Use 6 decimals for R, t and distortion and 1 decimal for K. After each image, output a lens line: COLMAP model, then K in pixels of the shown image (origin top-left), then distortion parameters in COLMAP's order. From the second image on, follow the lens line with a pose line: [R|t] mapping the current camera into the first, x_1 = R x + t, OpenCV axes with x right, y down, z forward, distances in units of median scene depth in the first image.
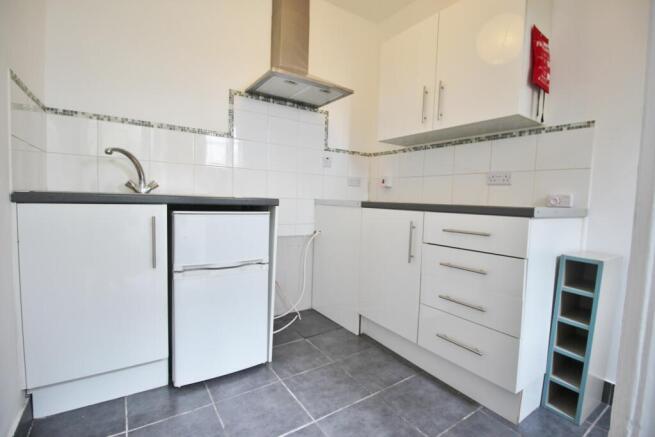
lens RADIAL K [[305.7, 0, 328.0], [0, 305.7, 221.2], [0, 0, 1]] dist [-0.001375, -0.003604]
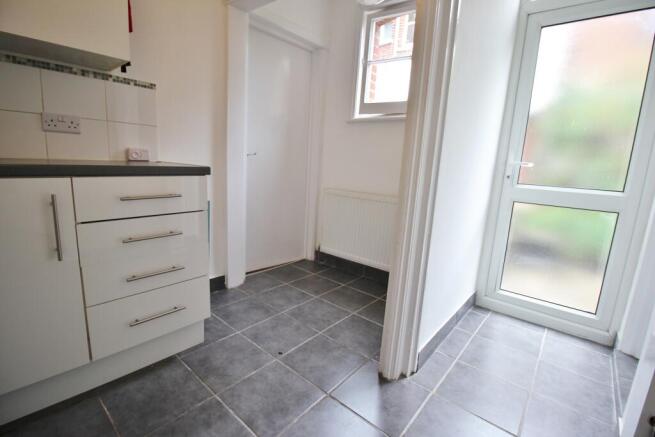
lens RADIAL K [[305.7, 0, 327.5], [0, 305.7, 216.7], [0, 0, 1]] dist [-0.001375, -0.003604]
pose [[-0.254796, -0.224544, 0.940563, -0.449122], [0.008704, 0.972094, 0.234429, -0.095197], [-0.966956, 0.067918, -0.245732, 0.609265]]
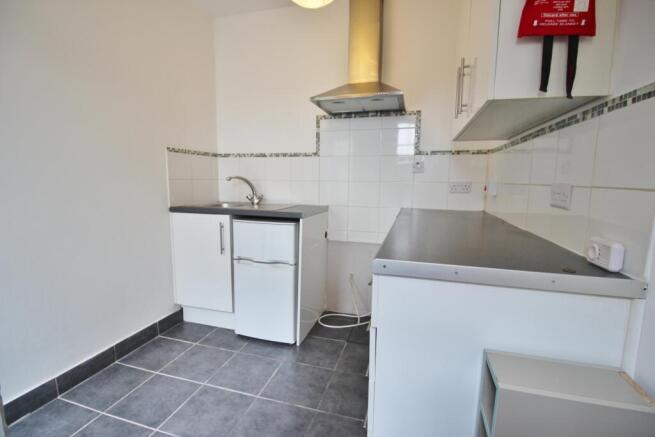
lens RADIAL K [[305.7, 0, 328.7], [0, 305.7, 220.3], [0, 0, 1]] dist [-0.001375, -0.003604]
pose [[0.634026, 0.079019, -0.769264, 0.812688], [-0.049005, 0.996872, 0.062008, -0.122110], [0.771758, -0.001617, 0.635915, 0.333832]]
